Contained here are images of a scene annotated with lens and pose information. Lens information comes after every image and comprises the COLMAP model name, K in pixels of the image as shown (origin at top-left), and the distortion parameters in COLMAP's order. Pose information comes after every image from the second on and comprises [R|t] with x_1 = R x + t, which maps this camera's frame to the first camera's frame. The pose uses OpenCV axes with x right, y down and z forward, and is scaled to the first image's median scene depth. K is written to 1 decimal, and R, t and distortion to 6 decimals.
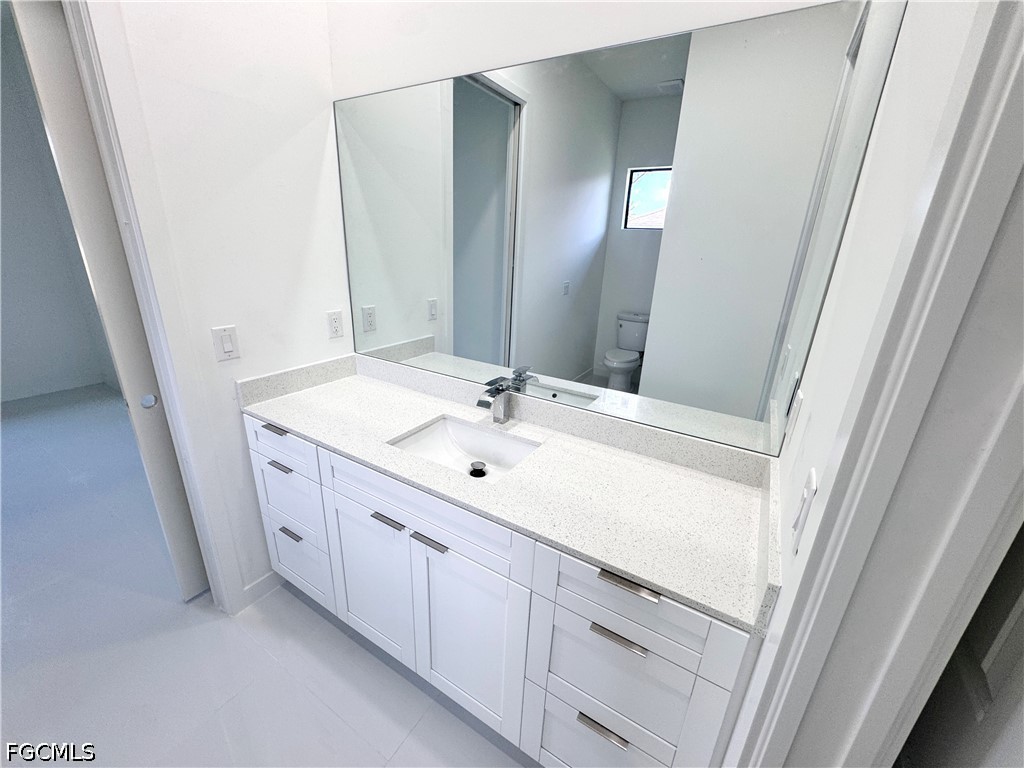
lens RADIAL K [[412.5, 0, 512.0], [0, 412.5, 384.0], [0, 0, 1]] dist [0.000598, -0.000033]
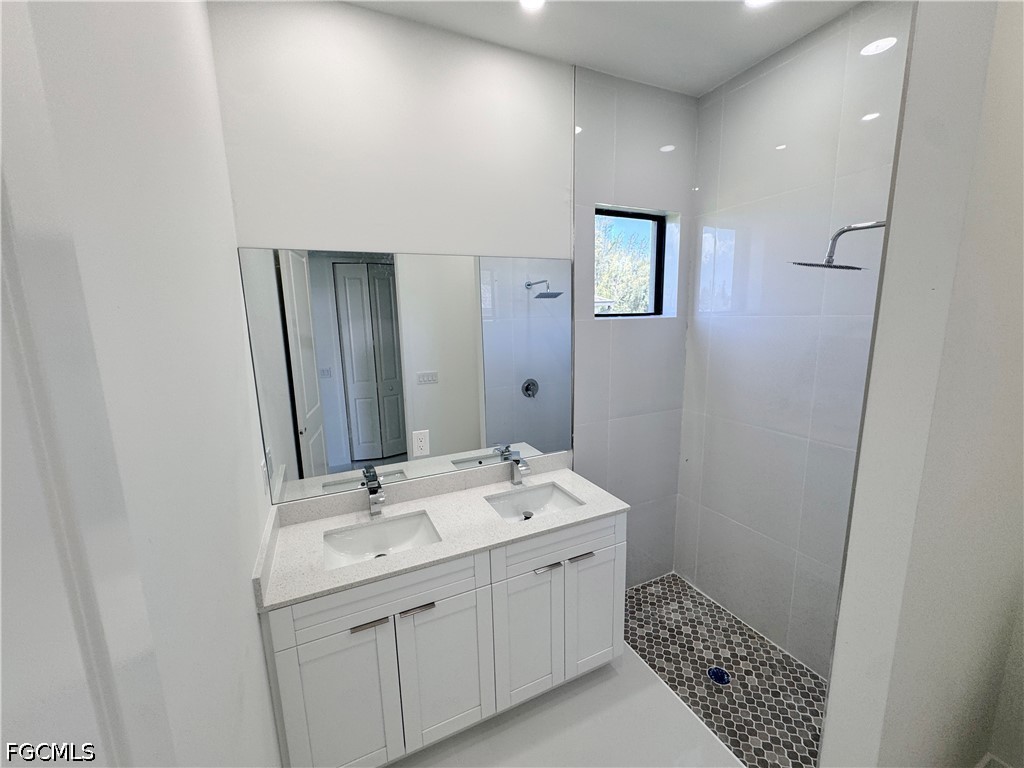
lens RADIAL K [[412.5, 0, 512.0], [0, 412.5, 384.0], [0, 0, 1]] dist [0.000598, -0.000033]
pose [[0.547948, -0.195444, 0.813360, -1.186204], [0.315475, 0.948808, 0.015460, -0.272700], [-0.774744, 0.248123, 0.581555, 0.112165]]
